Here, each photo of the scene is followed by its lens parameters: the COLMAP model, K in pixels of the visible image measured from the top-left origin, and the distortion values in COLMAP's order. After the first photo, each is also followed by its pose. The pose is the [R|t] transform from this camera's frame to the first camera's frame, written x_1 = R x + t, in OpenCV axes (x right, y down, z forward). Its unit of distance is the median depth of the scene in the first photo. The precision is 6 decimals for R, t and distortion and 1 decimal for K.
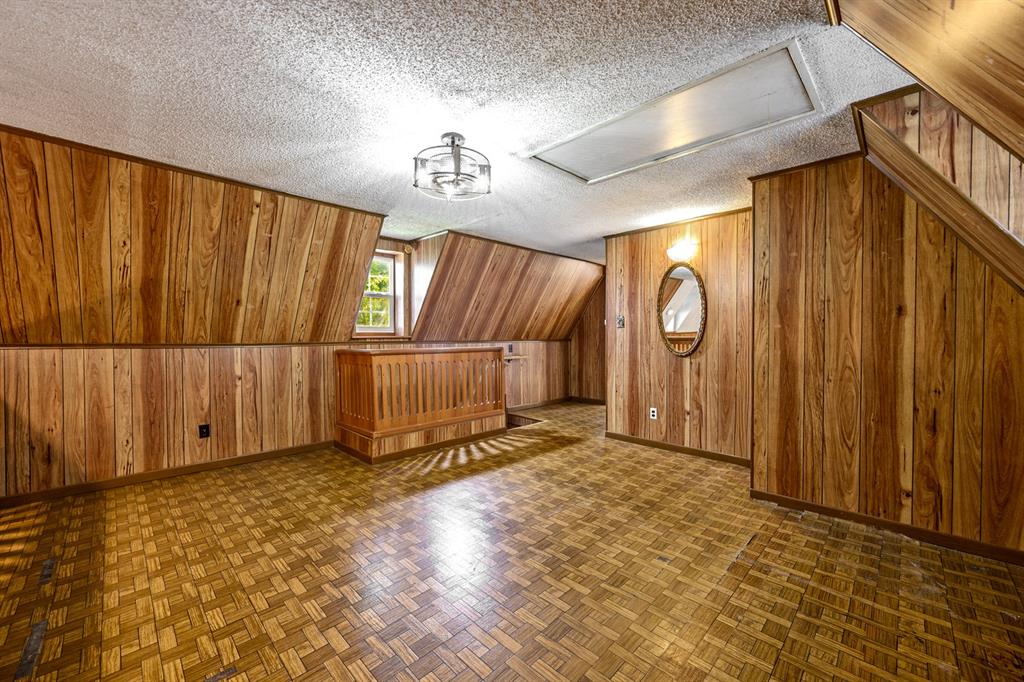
lens RADIAL K [[398.9, 0, 517.3], [0, 398.9, 342.8], [0, 0, 1]] dist [0.001477, -0.000413]
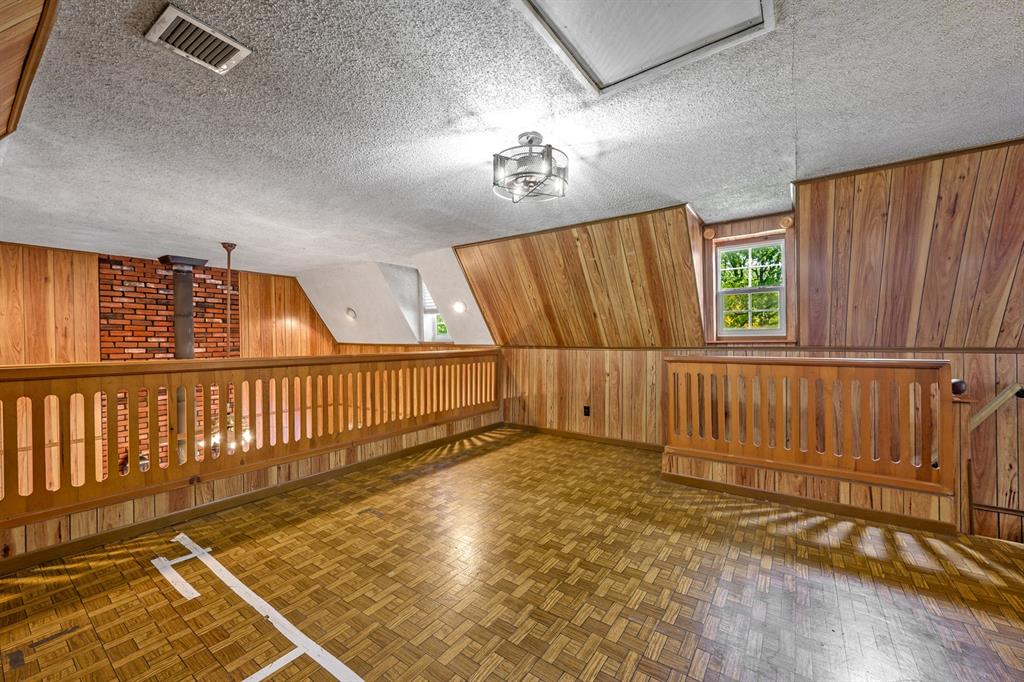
lens RADIAL K [[398.9, 0, 509.8], [0, 398.9, 343.5], [0, 0, 1]] dist [0.001477, -0.000413]
pose [[0.151986, 0.003615, -0.988376, 0.498828], [-0.012190, 0.999924, 0.001783, -0.008240], [0.988307, 0.011777, 0.152019, 0.508068]]
